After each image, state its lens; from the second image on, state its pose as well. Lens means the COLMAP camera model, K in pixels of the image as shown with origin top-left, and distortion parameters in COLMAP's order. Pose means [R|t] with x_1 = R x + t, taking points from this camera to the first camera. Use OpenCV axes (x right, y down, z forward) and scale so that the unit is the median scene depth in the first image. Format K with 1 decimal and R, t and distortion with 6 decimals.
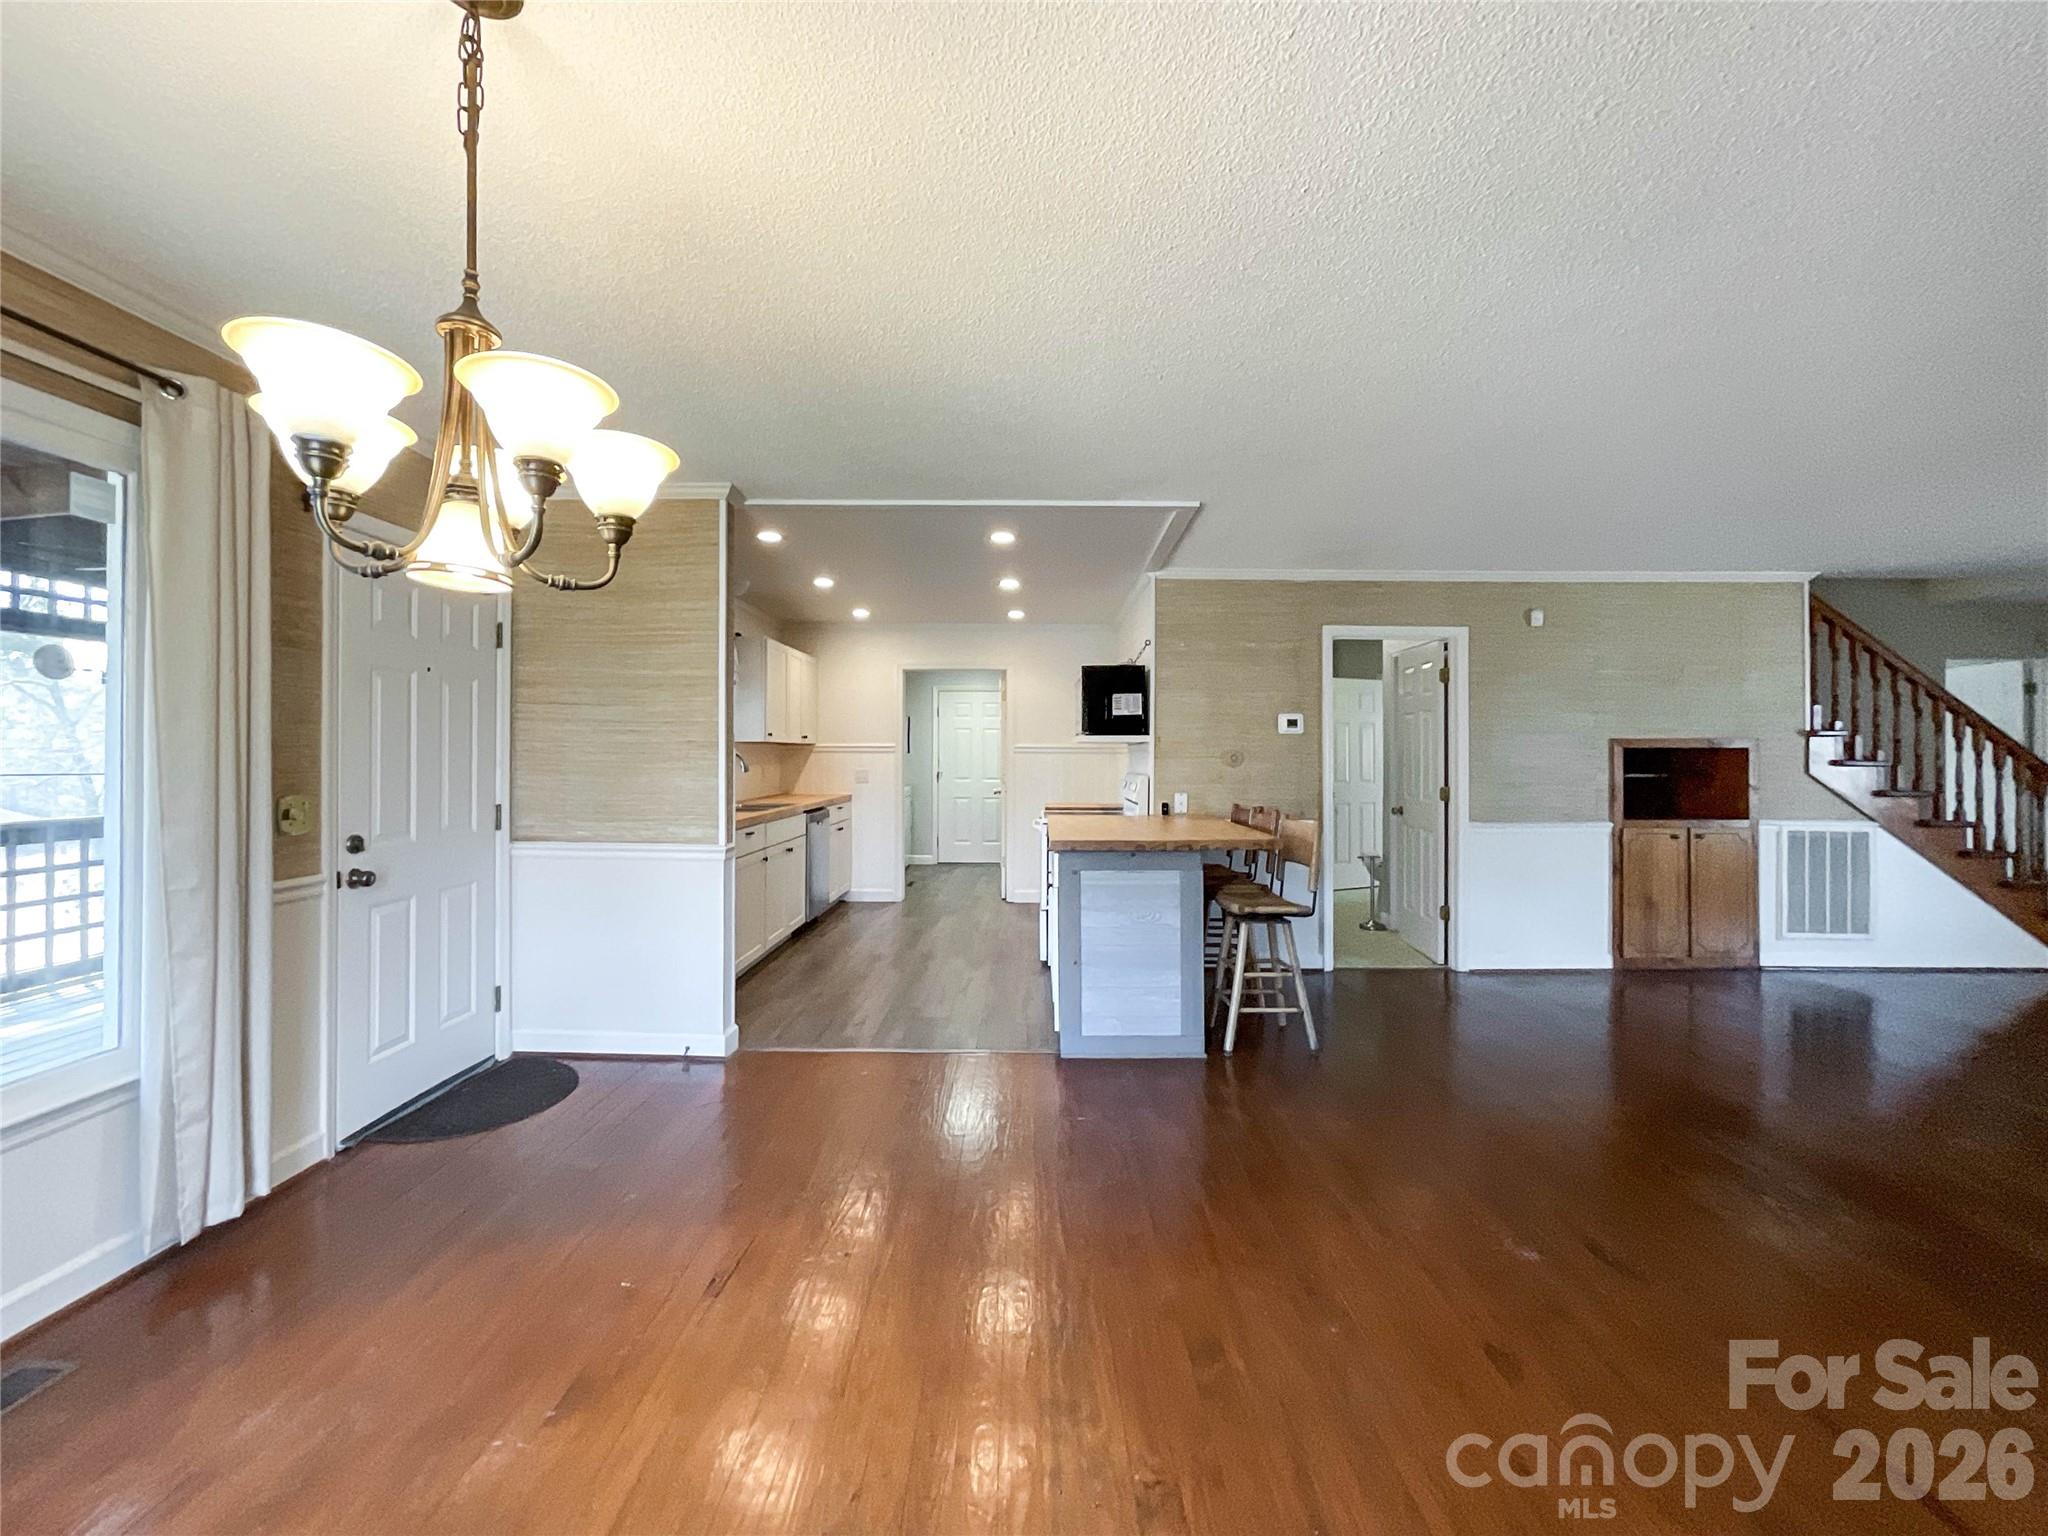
lens RADIAL K [[862.7, 0, 1033.5], [0, 862.7, 742.4], [0, 0, 1]] dist [-0.016619, 0.007666]
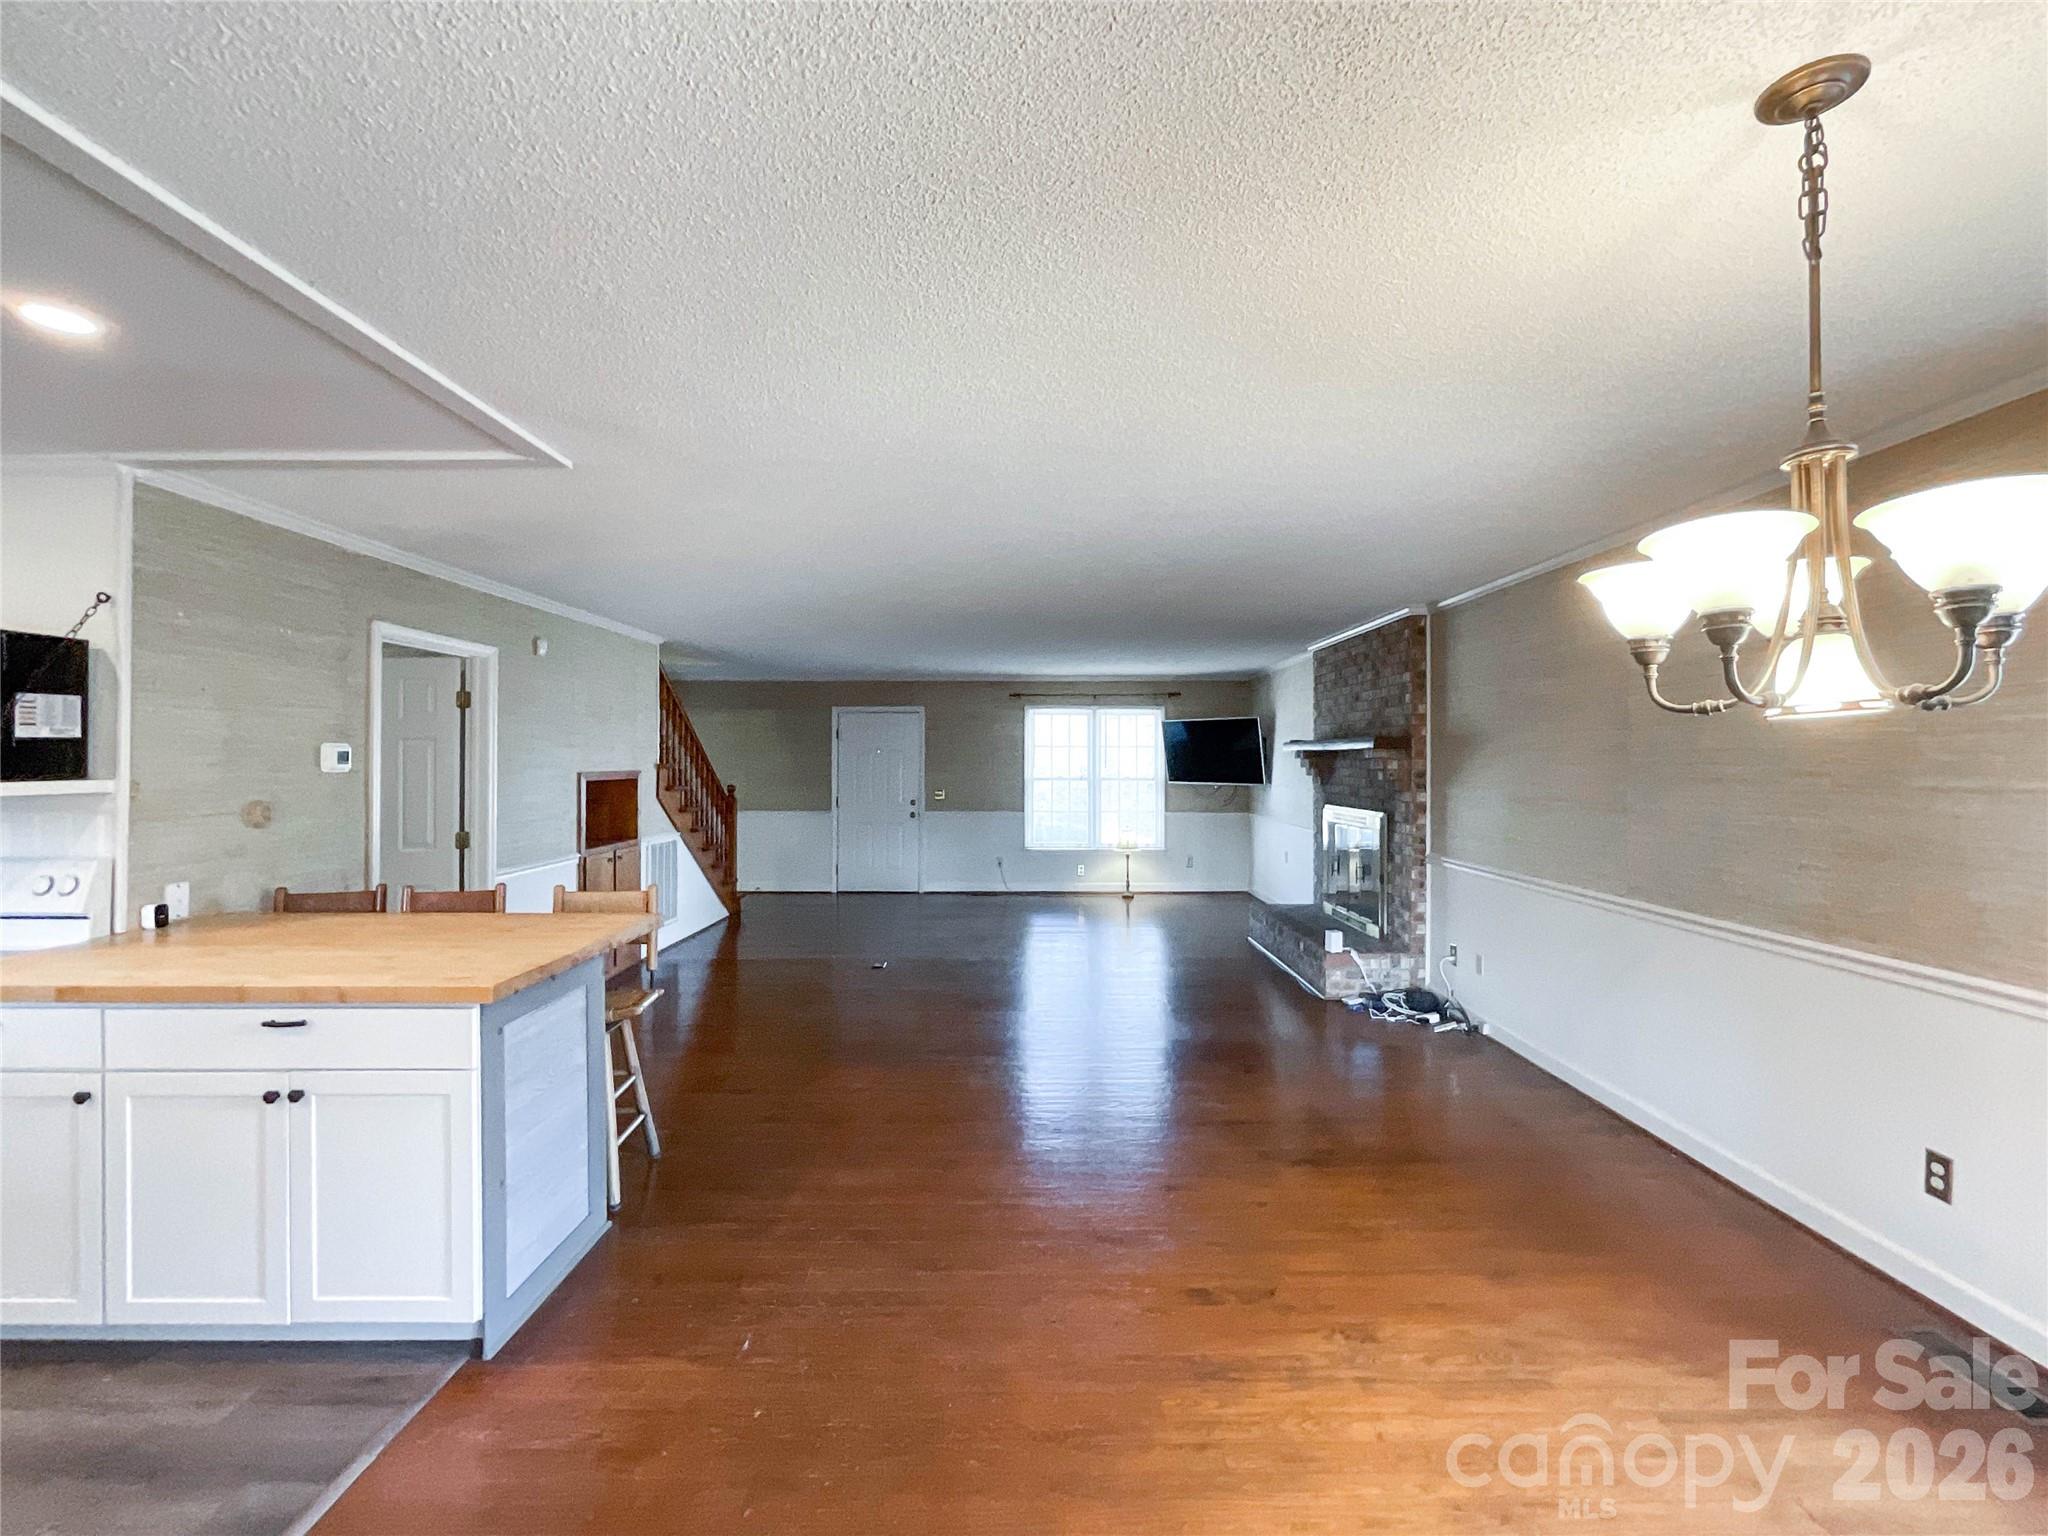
lens RADIAL K [[862.7, 0, 1011.5], [0, 862.7, 768.0], [0, 0, 1]] dist [-0.016619, 0.007666]
pose [[0.021267, -0.010112, 0.999723, -0.364851], [-0.011897, 0.999875, 0.010366, -0.026899], [-0.999703, -0.012115, 0.021144, 0.452901]]
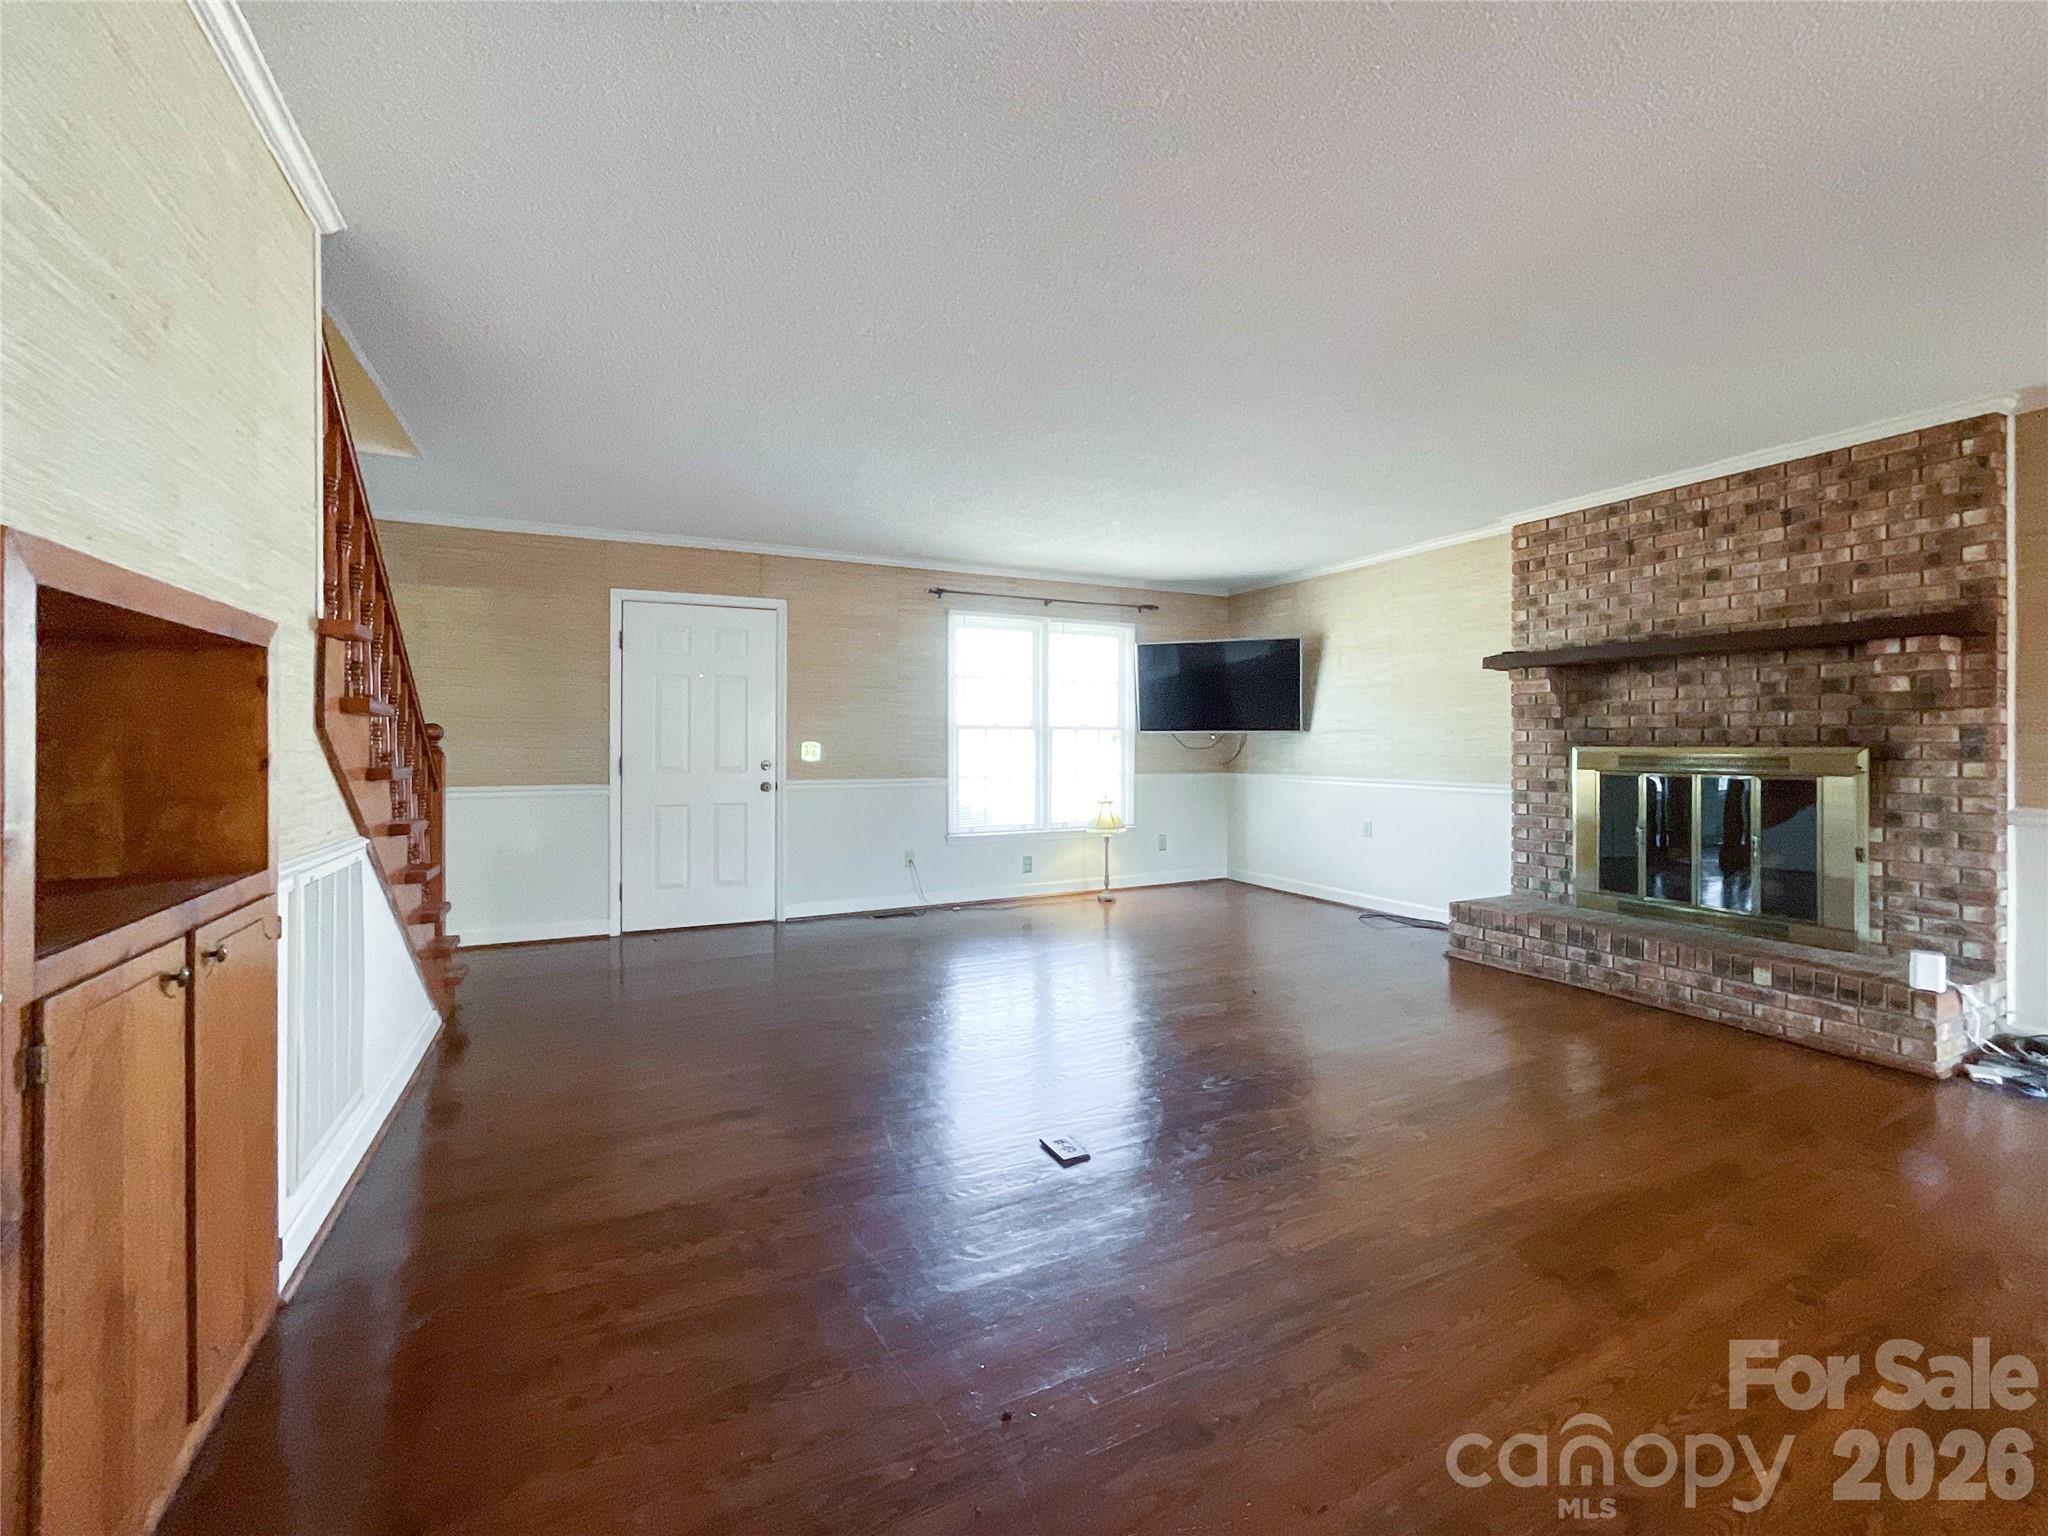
lens RADIAL K [[862.7, 0, 1029.5], [0, 862.7, 741.3], [0, 0, 1]] dist [-0.016619, 0.007666]
pose [[-0.435035, -0.003450, 0.900407, 0.402890], [-0.011394, 0.999934, -0.001674, 0.038846], [-0.900341, -0.010988, -0.435046, 0.879635]]
